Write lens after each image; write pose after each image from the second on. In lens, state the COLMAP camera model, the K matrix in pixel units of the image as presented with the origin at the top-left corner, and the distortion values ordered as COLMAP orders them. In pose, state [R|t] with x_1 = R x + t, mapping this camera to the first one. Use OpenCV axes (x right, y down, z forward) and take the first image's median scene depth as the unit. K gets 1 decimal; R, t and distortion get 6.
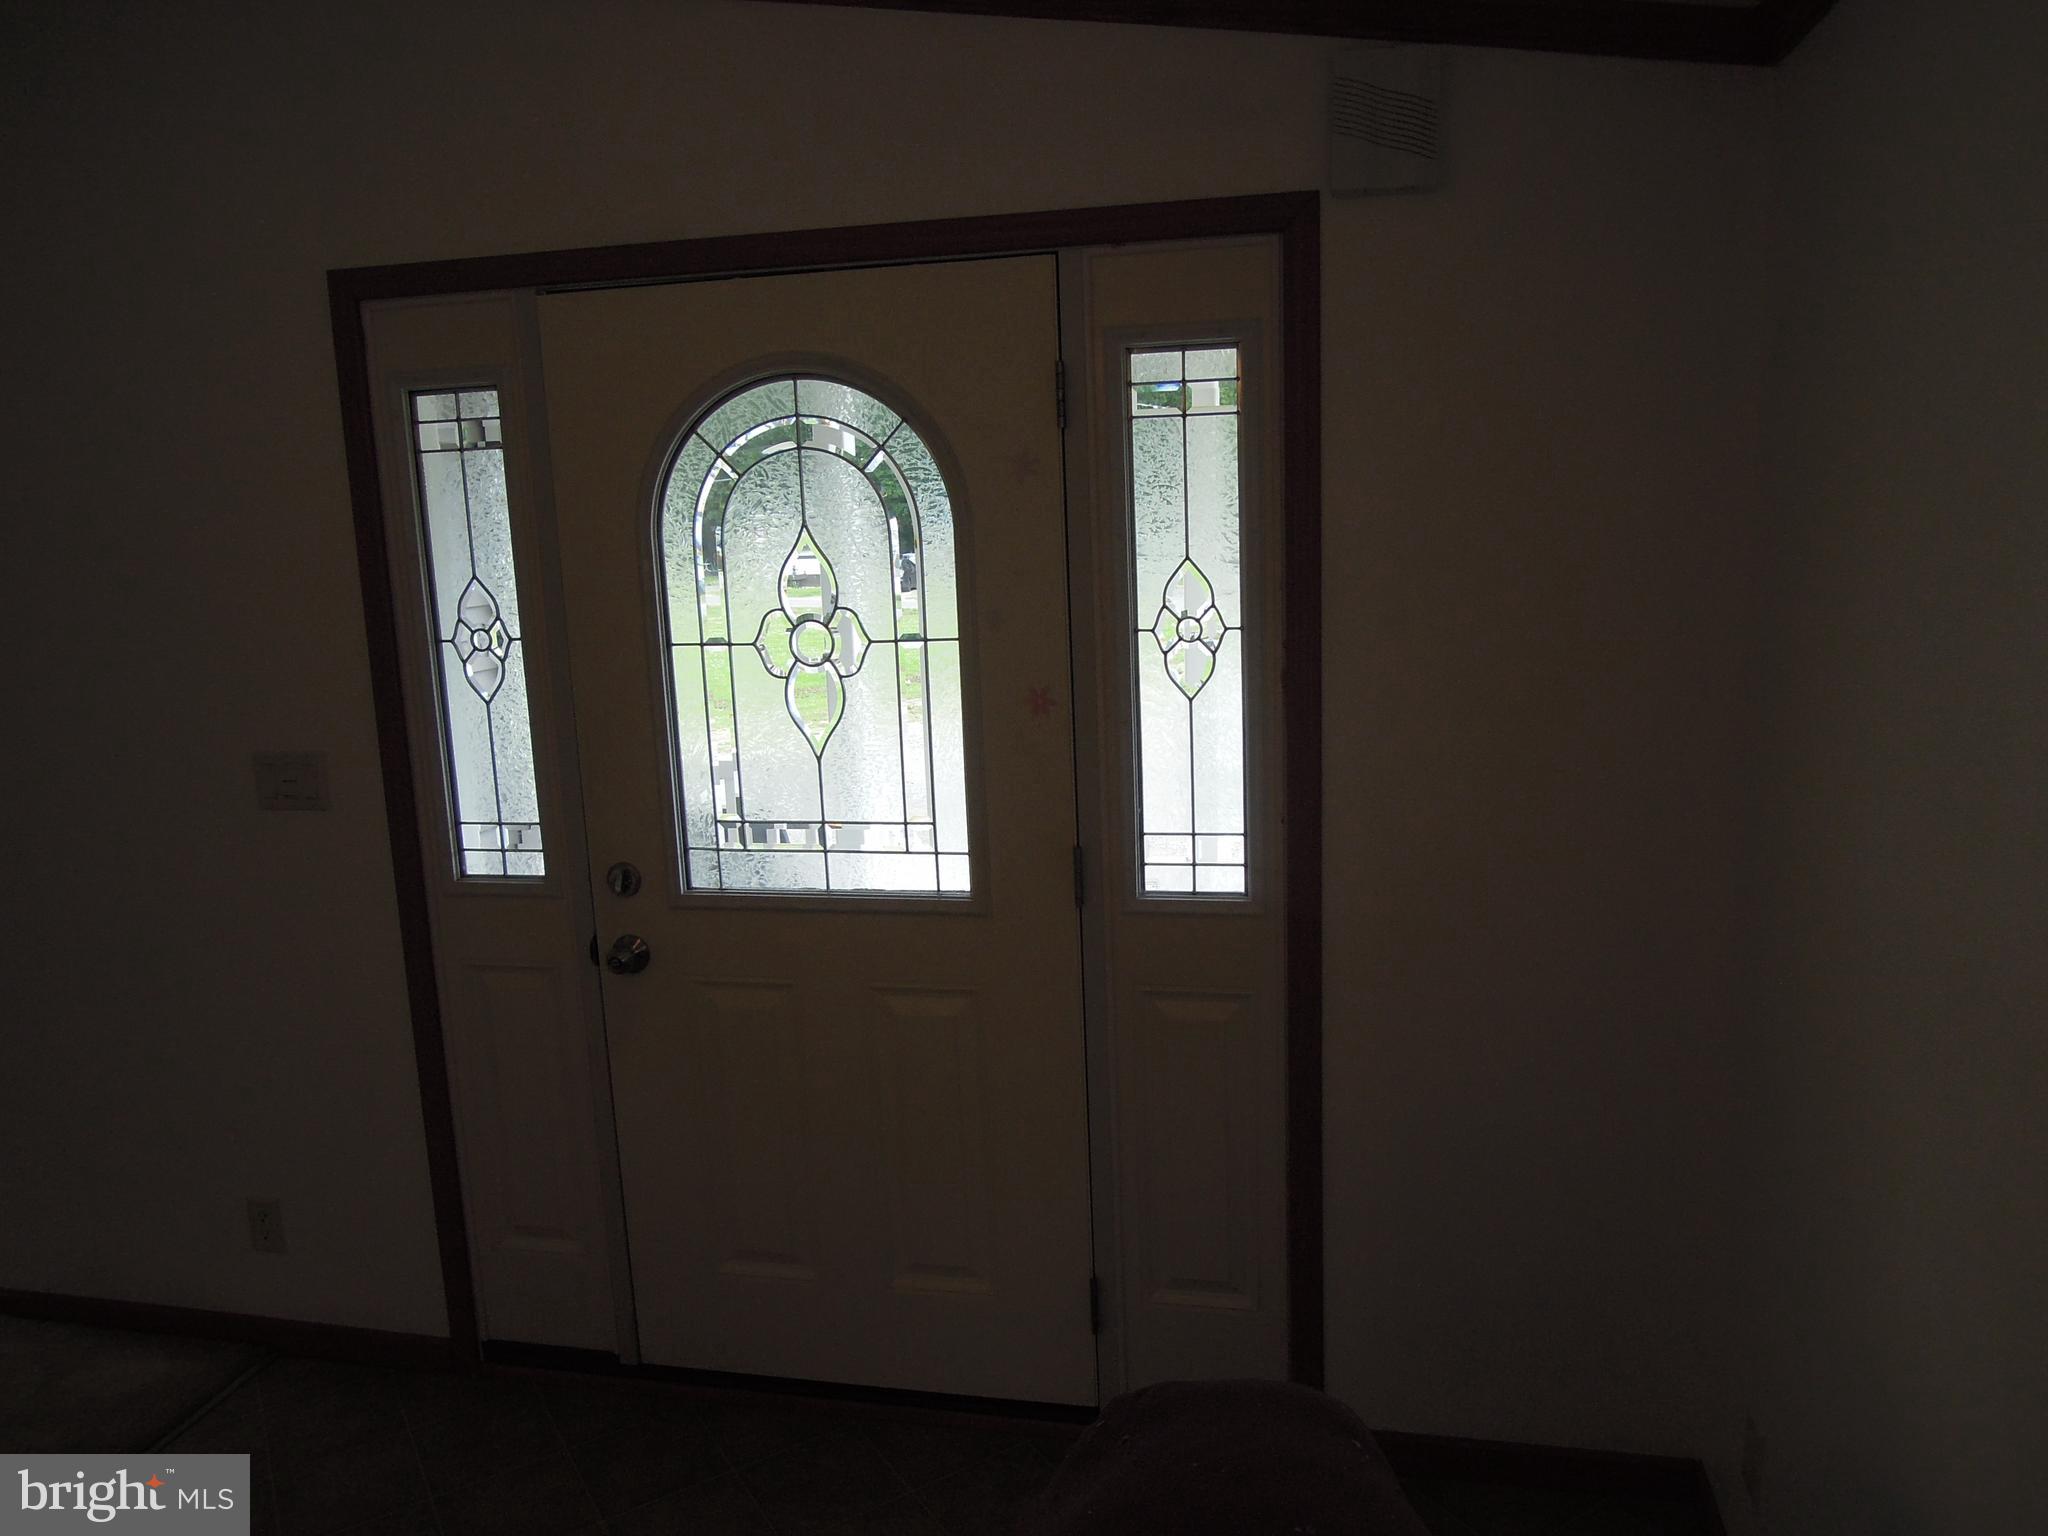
lens RADIAL K [[1644.2, 0, 1024.2], [0, 1644.2, 866.2], [0, 0, 1]] dist [-0.013312, -0.000212]
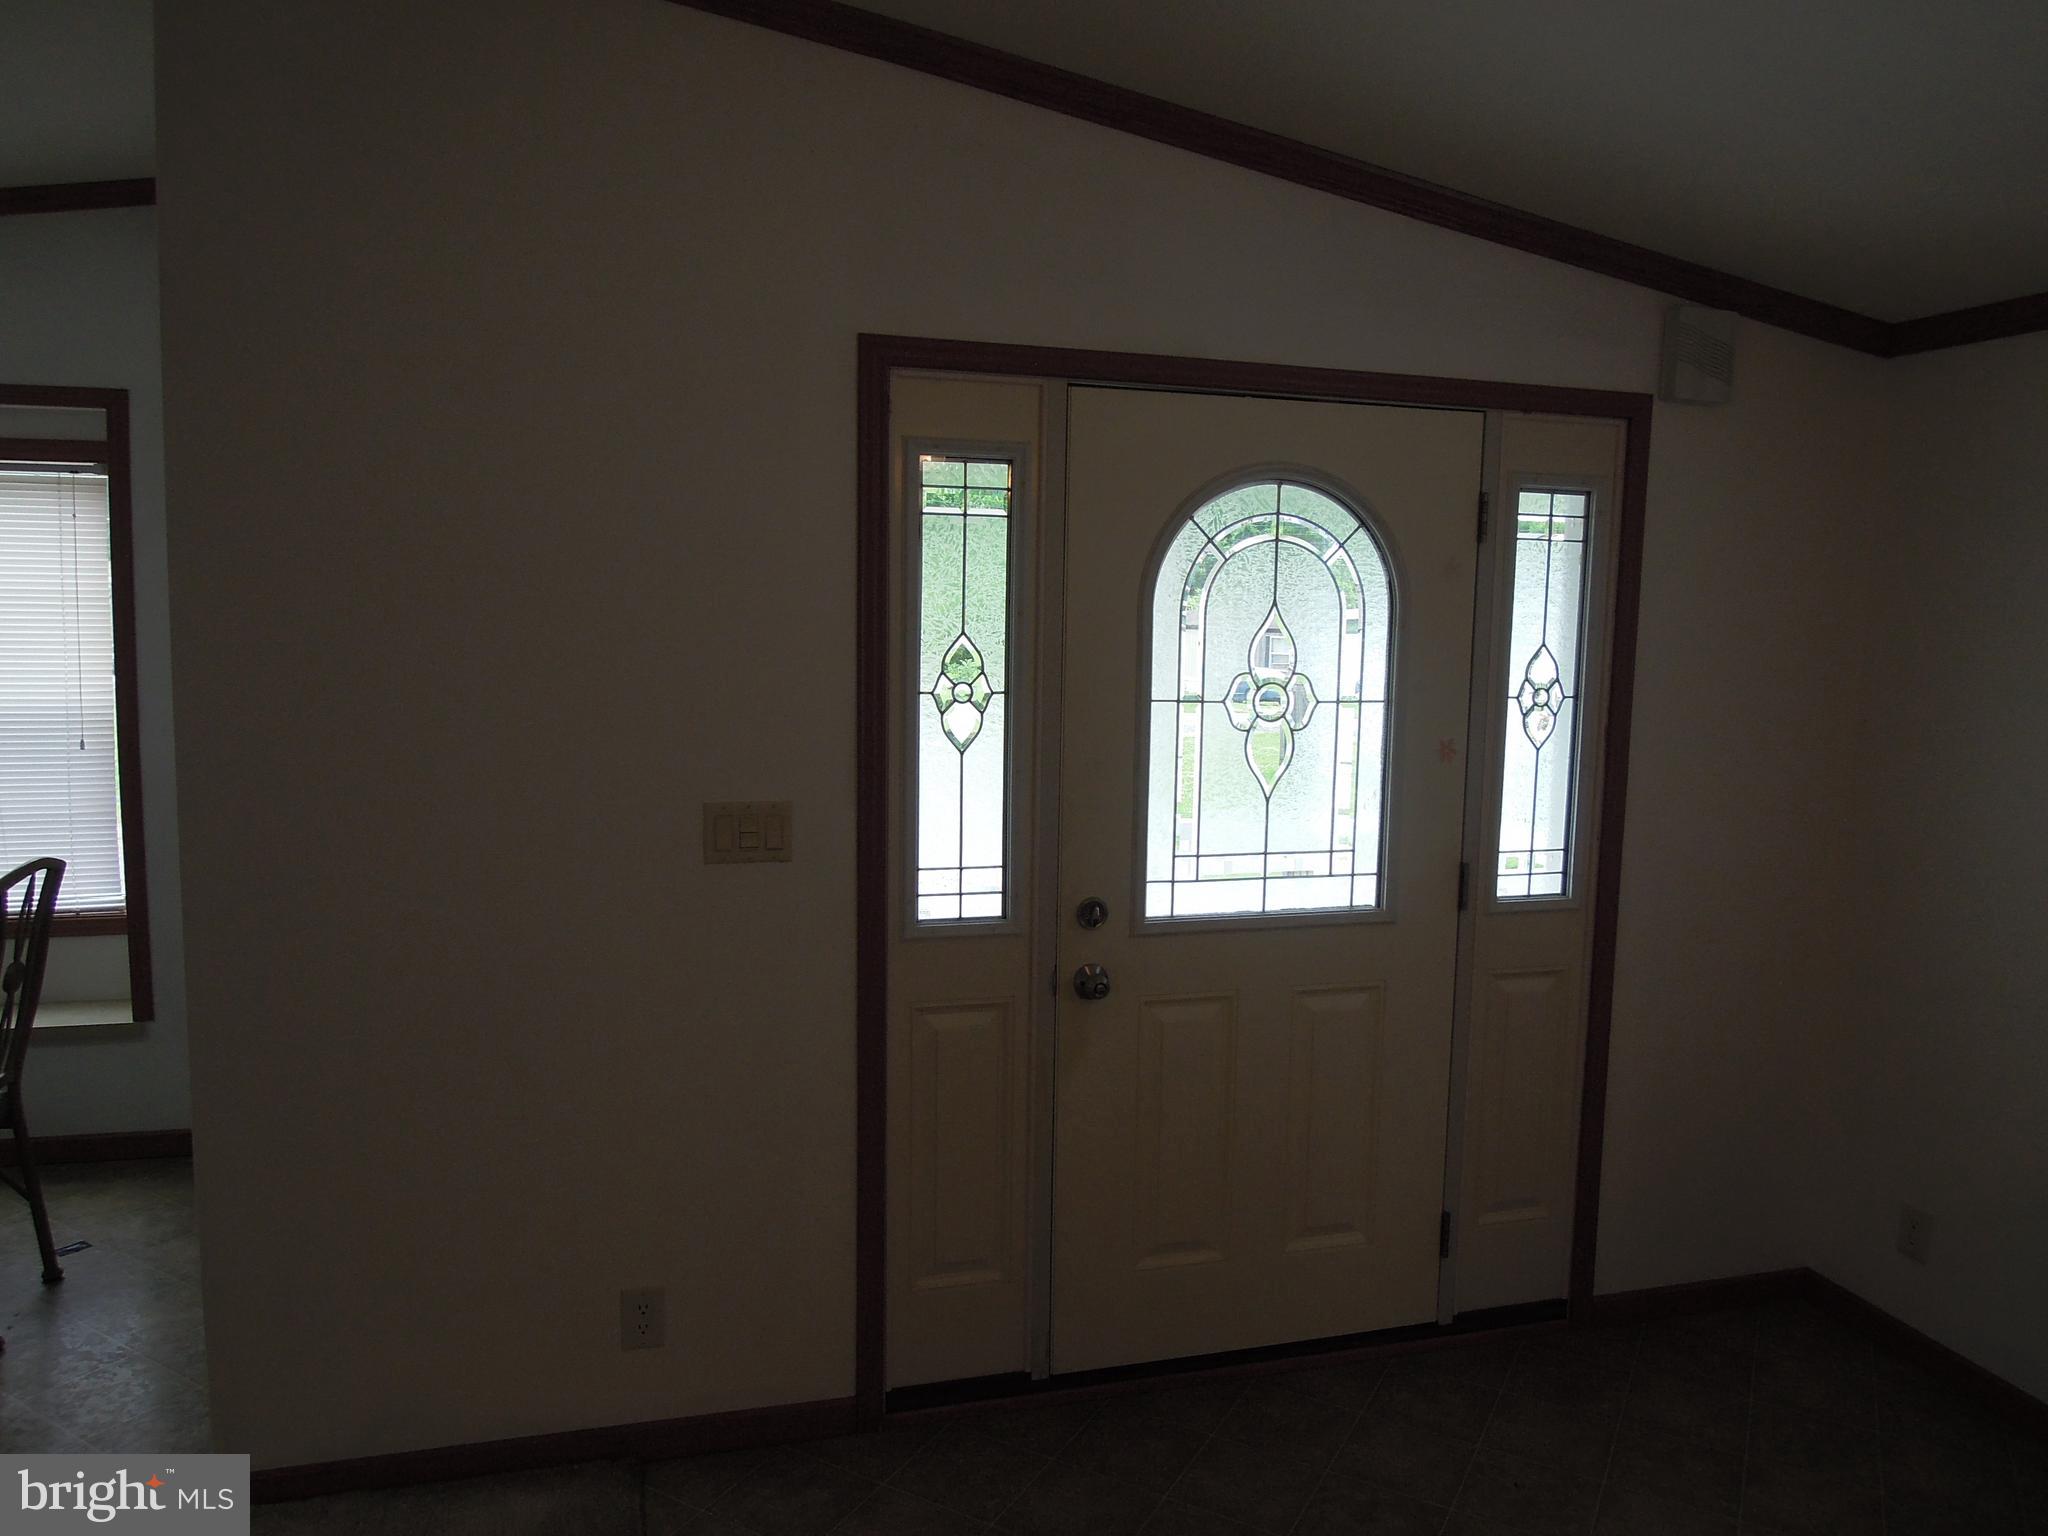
lens RADIAL K [[1455.5, 0, 1024.0], [0, 1455.5, 768.0], [0, 0, 1]] dist [-0.004951, -0.030726]
pose [[0.859734, -0.005999, 0.510707, -0.814224], [0.053061, 0.995569, -0.077628, -0.016160], [-0.507978, 0.093838, 0.856243, 0.194749]]
